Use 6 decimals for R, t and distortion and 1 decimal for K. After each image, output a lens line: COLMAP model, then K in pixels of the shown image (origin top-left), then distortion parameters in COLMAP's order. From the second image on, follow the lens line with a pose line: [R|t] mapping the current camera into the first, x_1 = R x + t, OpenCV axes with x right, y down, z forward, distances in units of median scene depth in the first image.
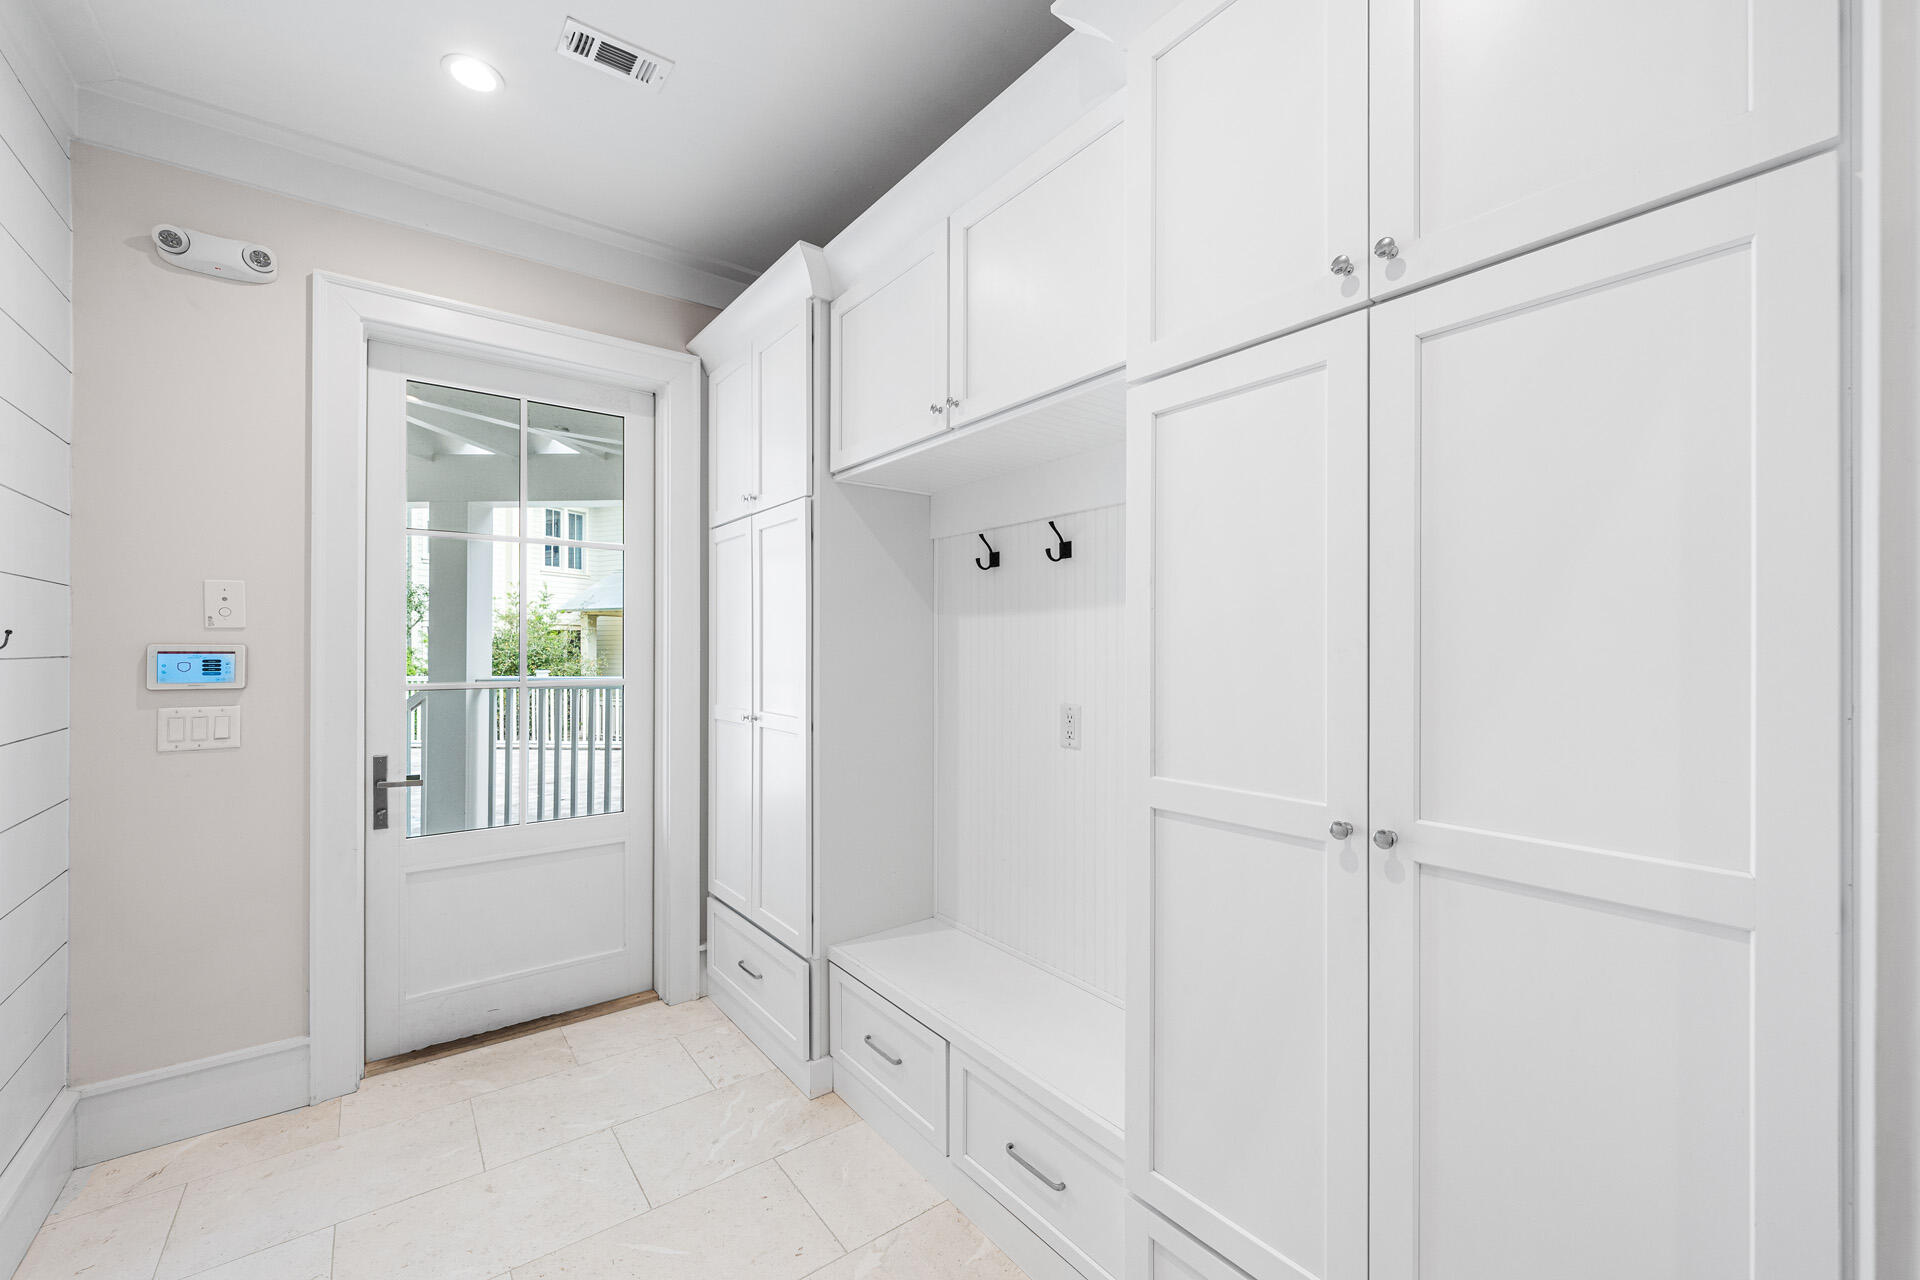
lens RADIAL K [[766.3, 0, 959.7], [0, 766.3, 646.9], [0, 0, 1]] dist [0.000201, 0.000096]
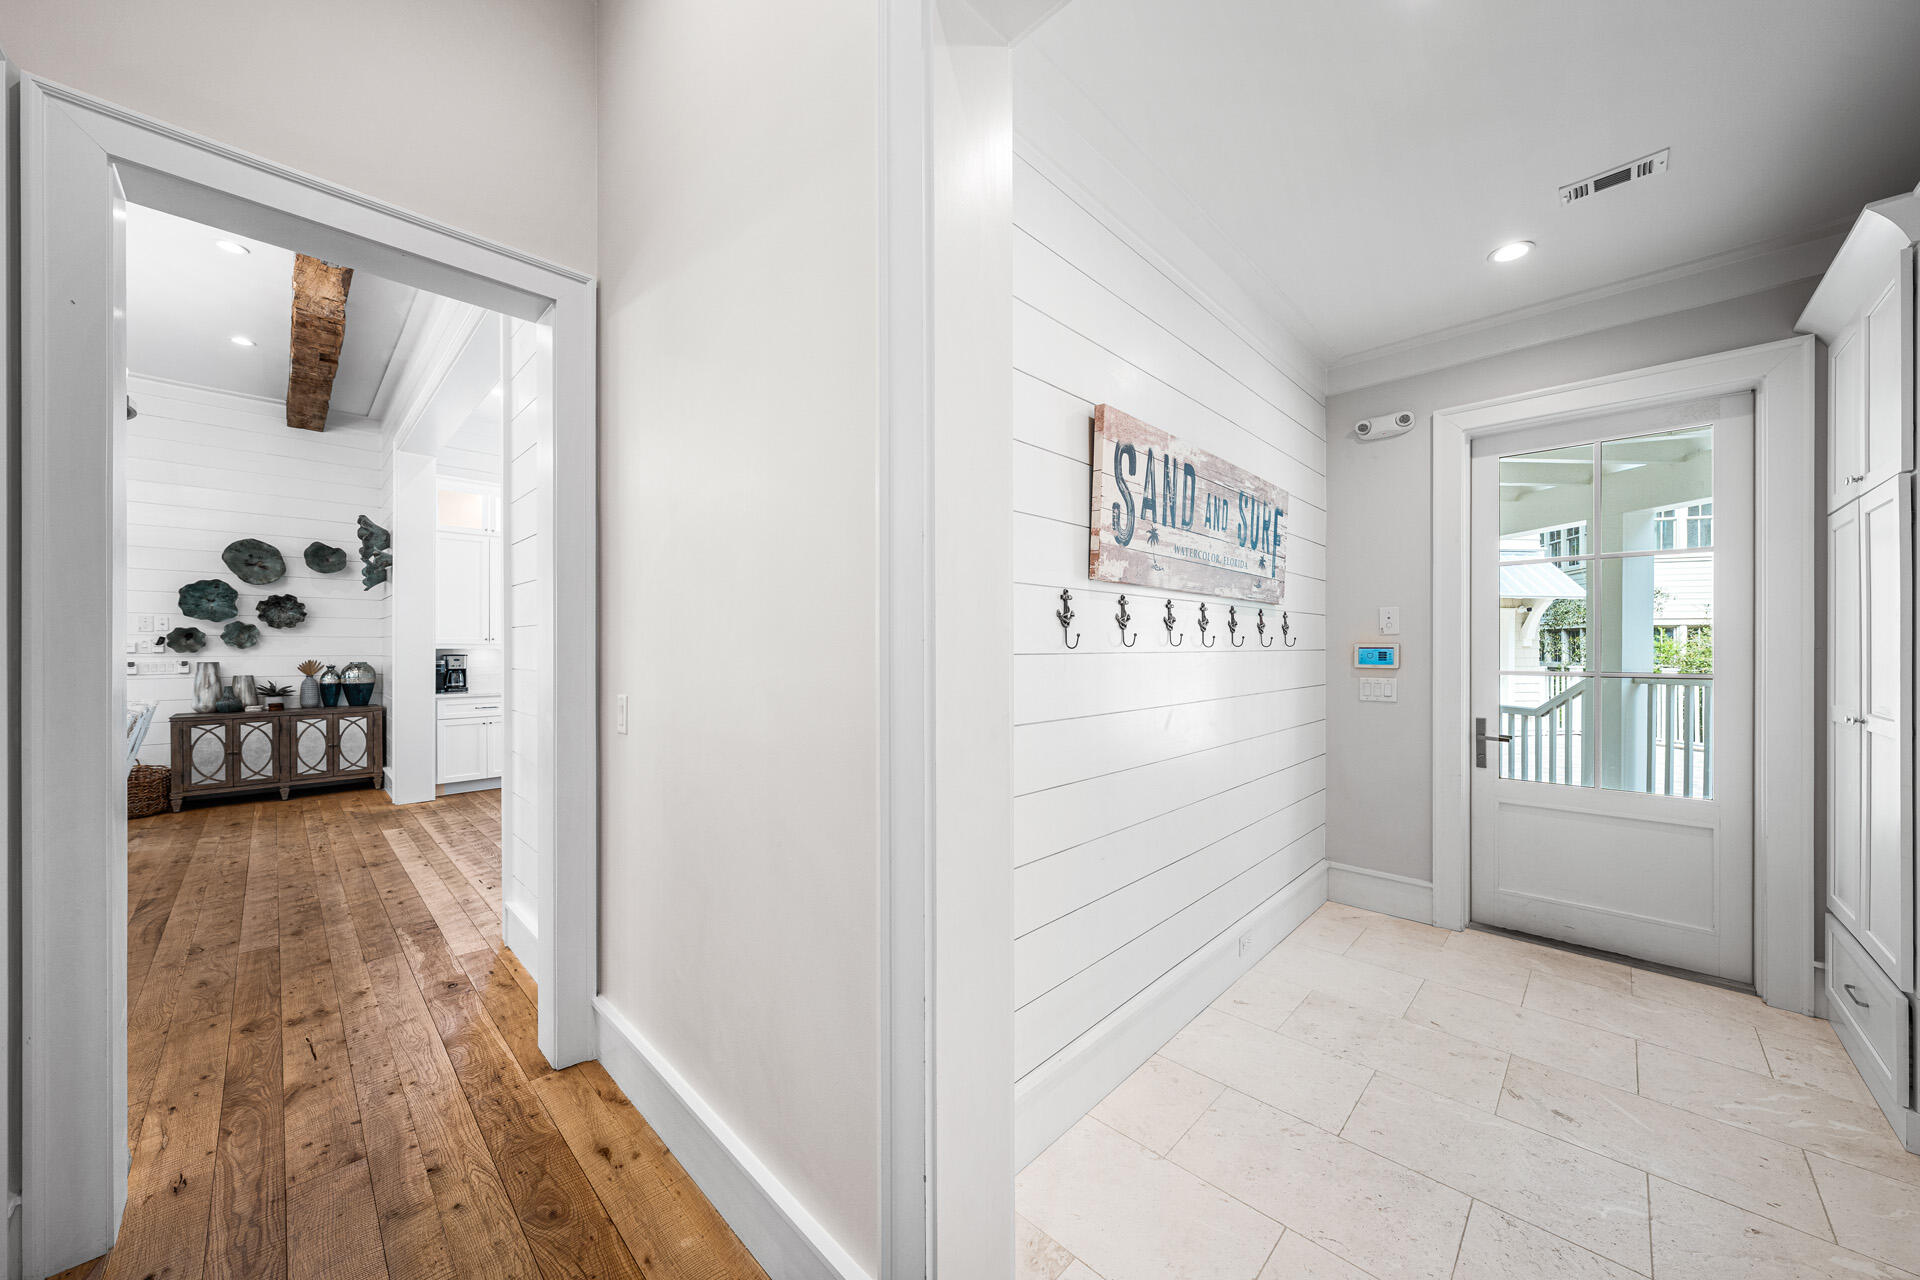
lens RADIAL K [[678.2, 0, 958.8], [0, 678.2, 647.6], [0, 0, 1]] dist [-0.000478, -0.000062]
pose [[0.142647, -0.000980, -0.989773, 0.394825], [0.003139, 0.999995, -0.000537, 0.003551], [0.989769, -0.003030, 0.142649, -0.183313]]
